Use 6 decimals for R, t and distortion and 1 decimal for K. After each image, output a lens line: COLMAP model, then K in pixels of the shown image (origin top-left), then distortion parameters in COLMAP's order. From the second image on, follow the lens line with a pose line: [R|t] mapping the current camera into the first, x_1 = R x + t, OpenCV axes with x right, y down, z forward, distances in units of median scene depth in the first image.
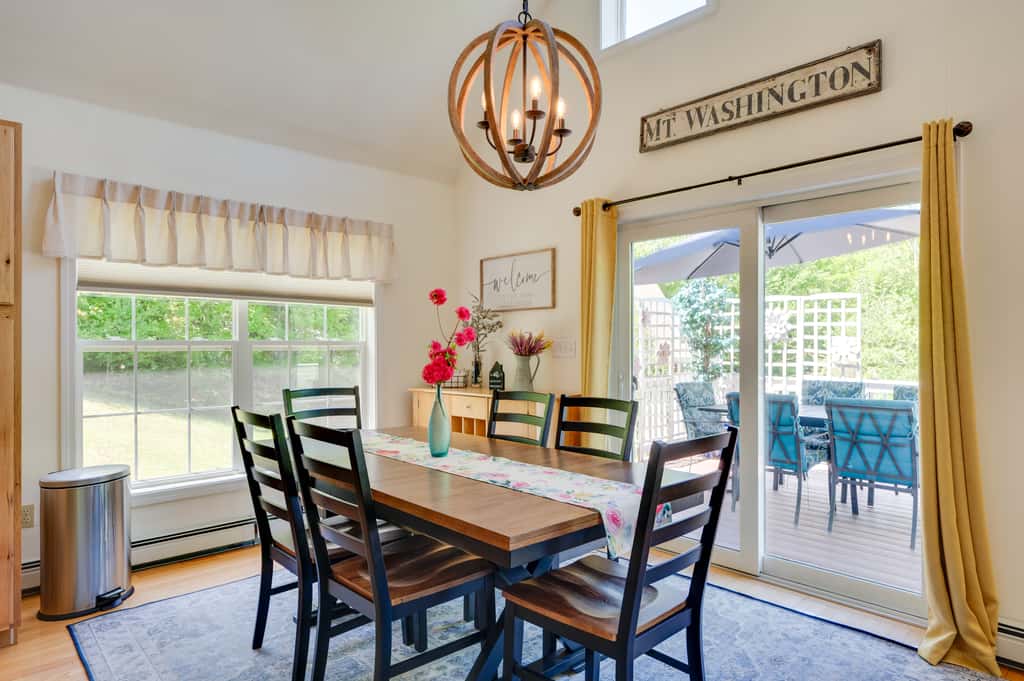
lens RADIAL K [[610.2, 0, 512.0], [0, 610.2, 340.5], [0, 0, 1]] dist [-0.003607, 0.000701]
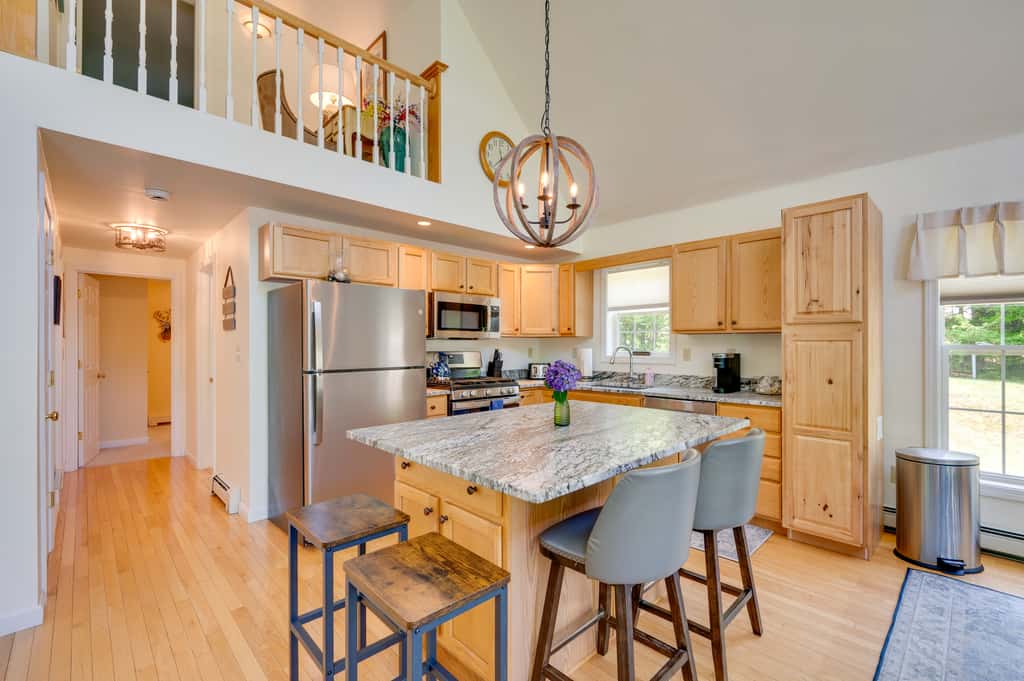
lens RADIAL K [[436.8, 0, 558.6], [0, 436.8, 340.3], [0, 0, 1]] dist [0.001091, 0.000301]
pose [[0.062366, -0.009077, -0.998012, 0.126222], [0.005605, 0.999946, -0.008745, -0.006973], [0.998038, -0.005049, 0.062414, 0.174138]]
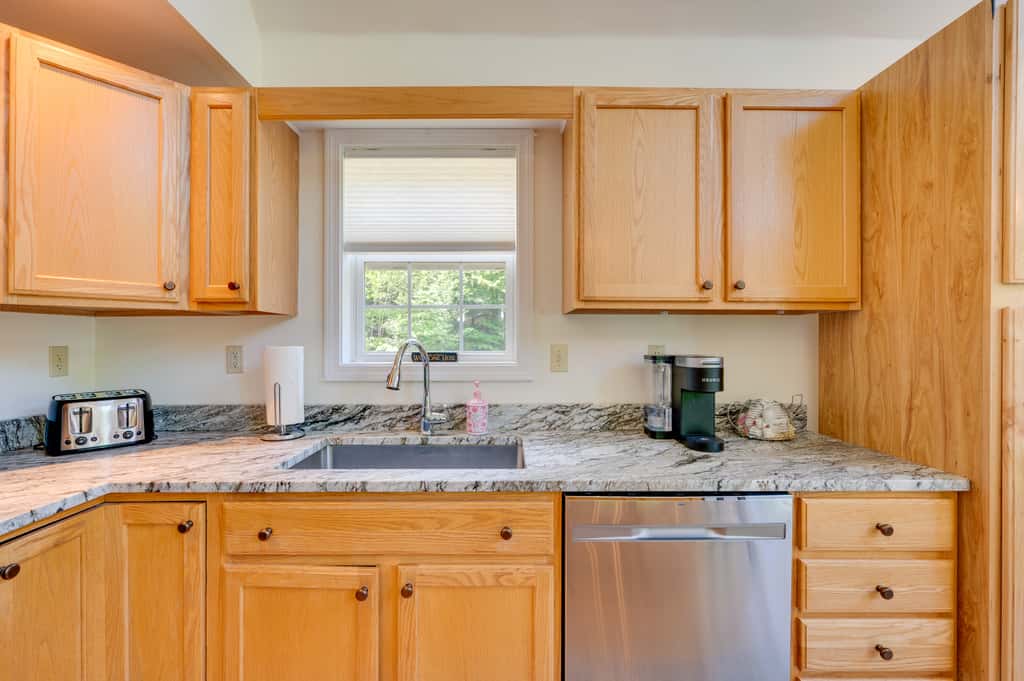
lens RADIAL K [[426.0, 0, 512.0], [0, 426.0, 340.5], [0, 0, 1]] dist [0.000551, 0.000059]
pose [[0.726211, 0.004227, -0.687458, -0.787035], [0.001486, 0.999969, 0.007718, -0.002344], [0.687470, -0.006627, 0.726183, 0.172059]]
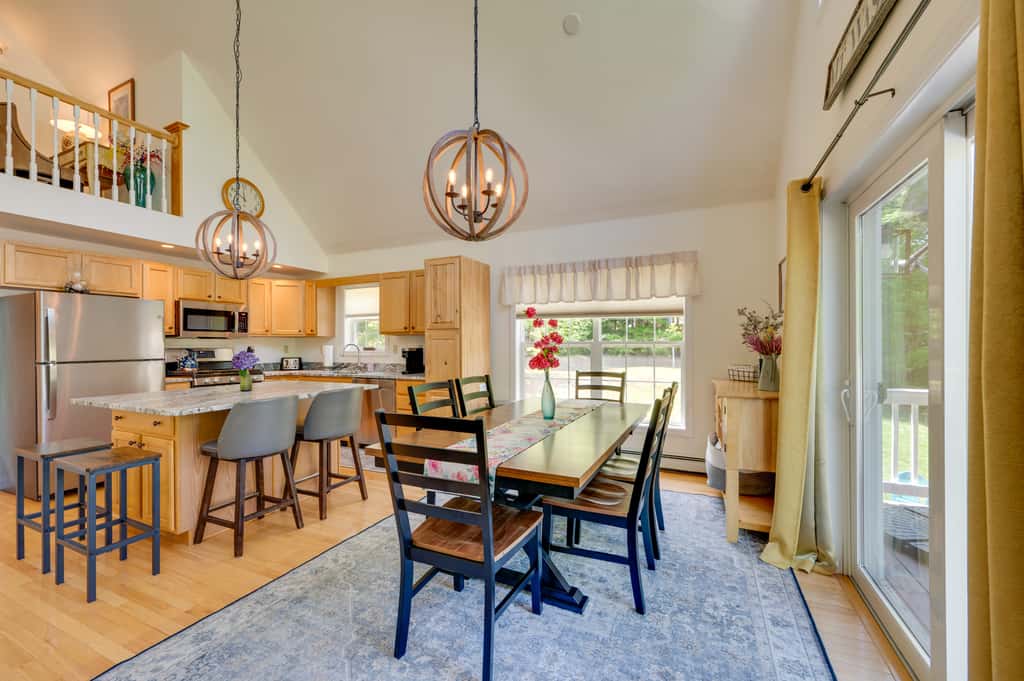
lens RADIAL K [[397.8, 0, 512.0], [0, 397.8, 340.5], [0, 0, 1]] dist [0.002106, 0.000660]
pose [[0.374486, -0.008617, -0.927193, 0.614558], [0.007739, 0.999951, -0.006167, 0.003337], [0.927200, -0.004866, 0.374534, 0.458262]]
